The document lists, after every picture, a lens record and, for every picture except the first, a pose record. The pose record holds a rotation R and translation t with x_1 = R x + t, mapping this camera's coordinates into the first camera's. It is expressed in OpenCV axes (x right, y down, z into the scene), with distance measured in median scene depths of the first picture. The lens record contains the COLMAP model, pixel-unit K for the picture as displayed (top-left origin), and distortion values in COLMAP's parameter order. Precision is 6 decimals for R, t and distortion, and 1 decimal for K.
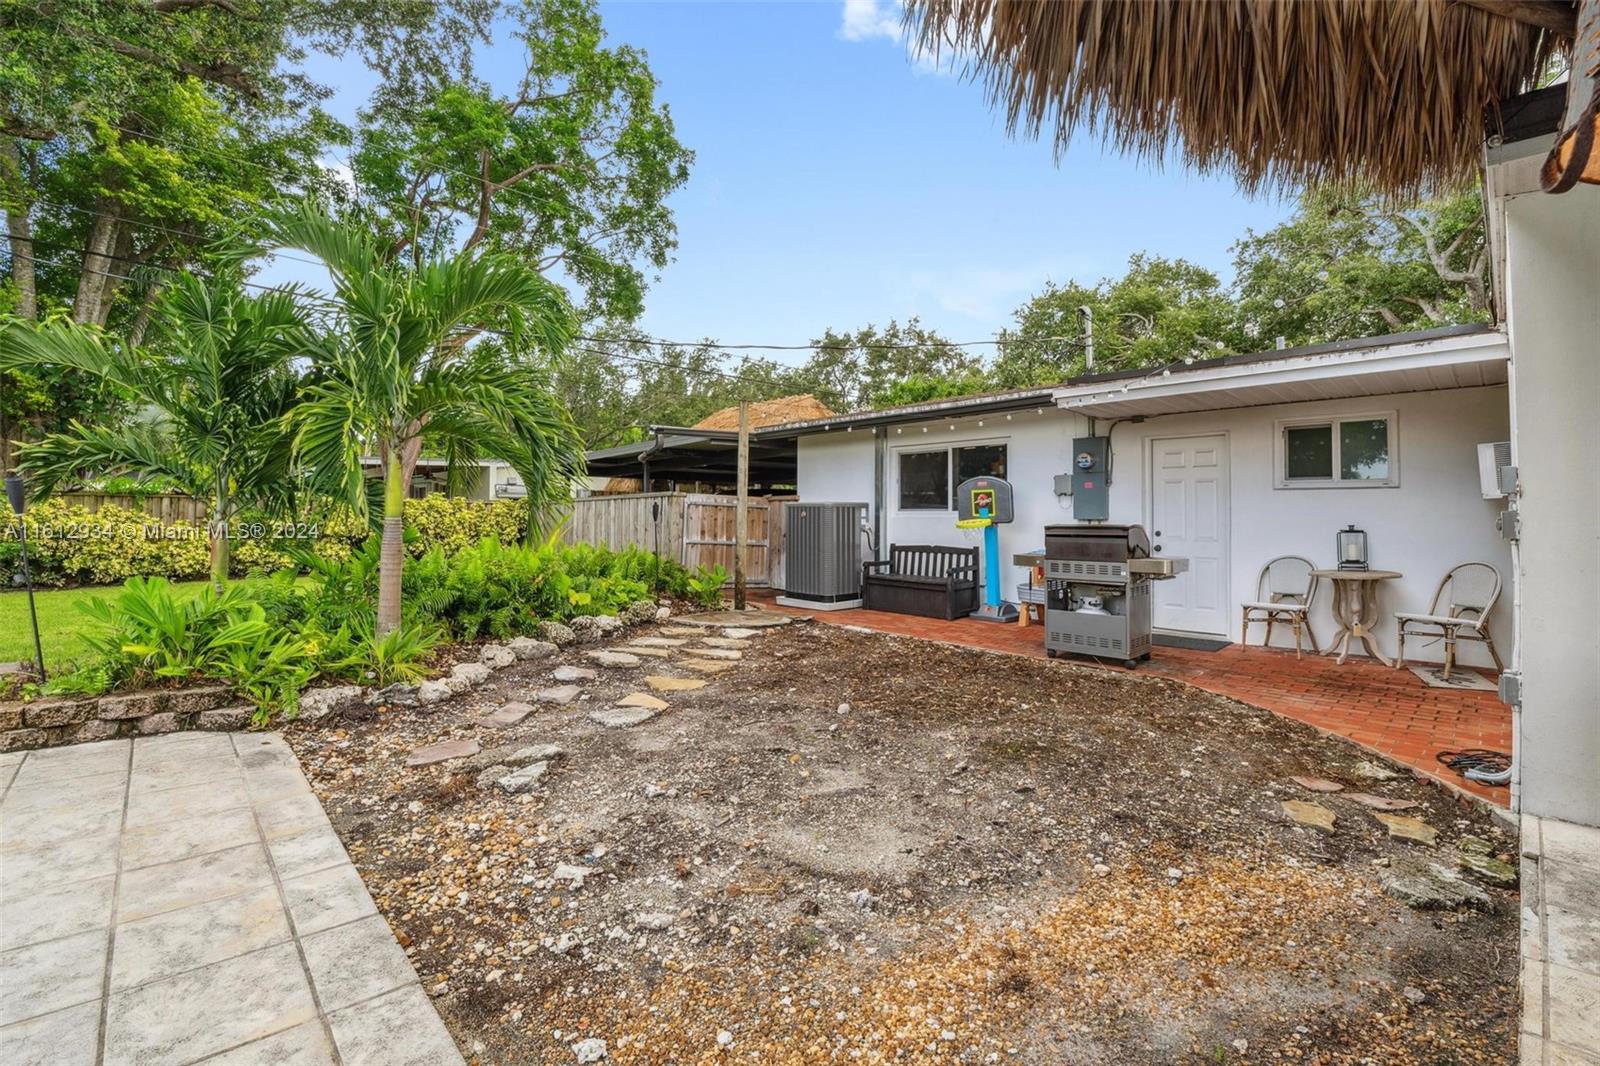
lens RADIAL K [[694.1, 0, 802.8], [0, 694.1, 520.6], [0, 0, 1]] dist [-0.022142, -0.000038]
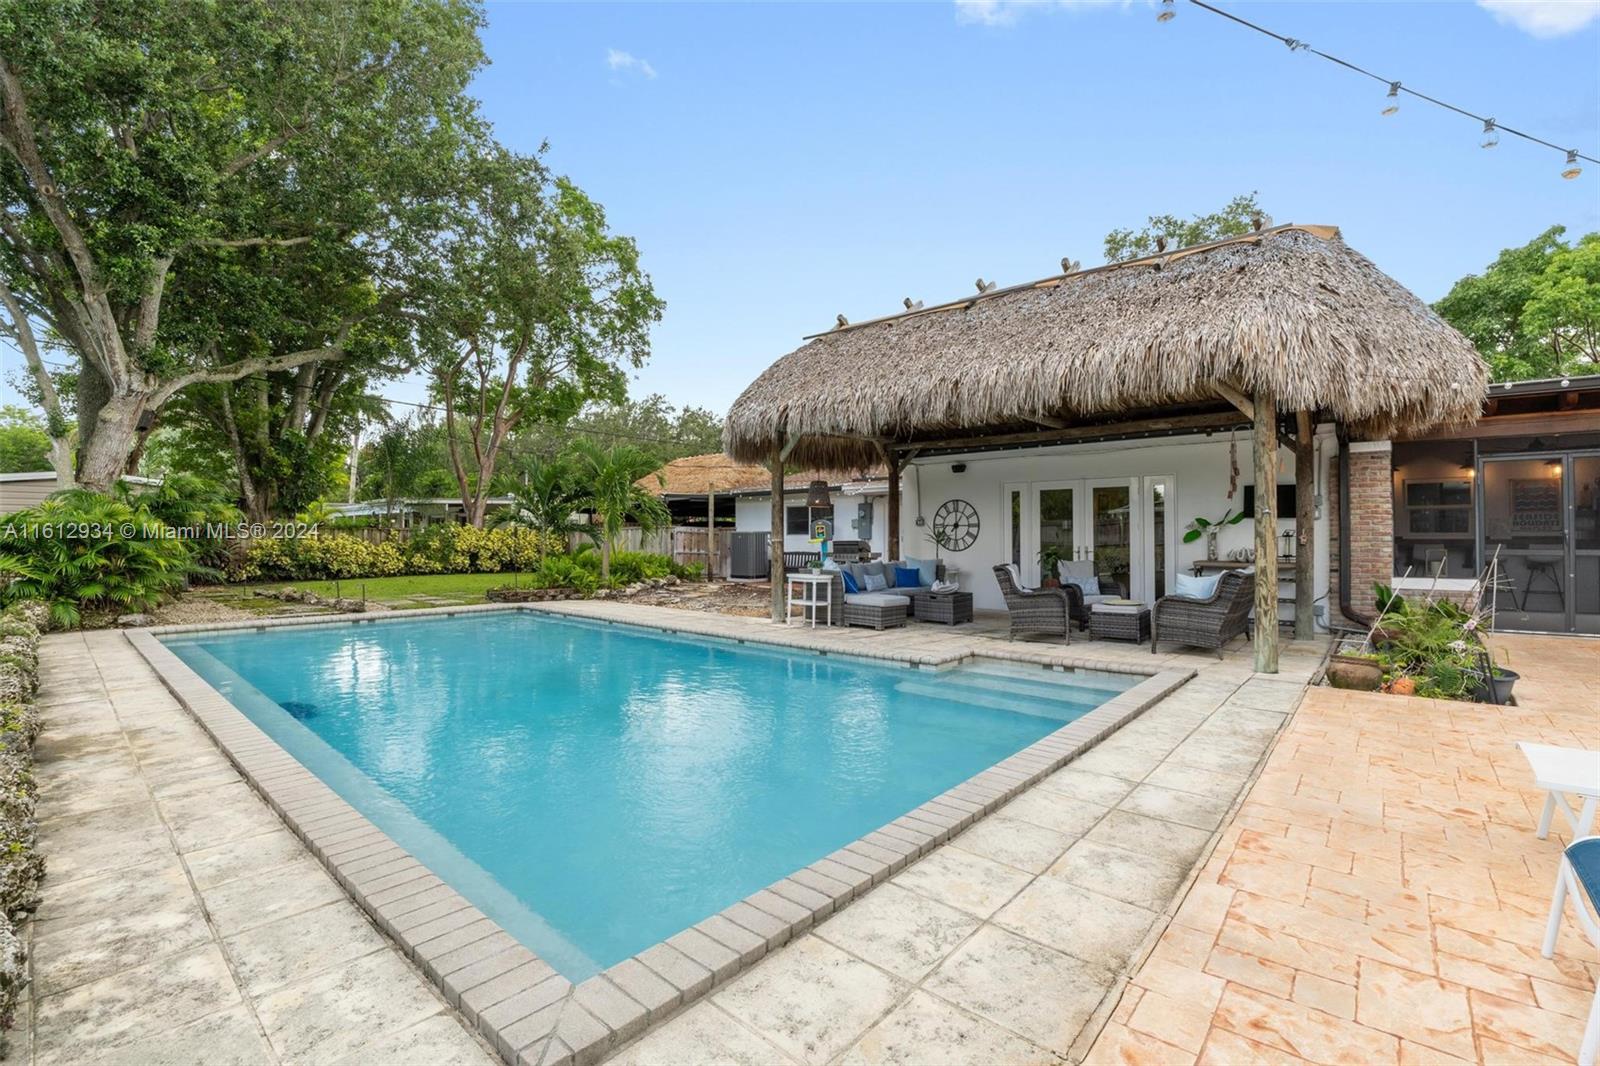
lens RADIAL K [[694.1, 0, 797.3], [0, 694.1, 536.8], [0, 0, 1]] dist [-0.022142, -0.000038]
pose [[0.995515, -0.005393, 0.094454, -0.020091], [0.006340, 0.999932, -0.009739, 0.008580], [-0.094396, 0.010294, 0.995482, -0.850202]]
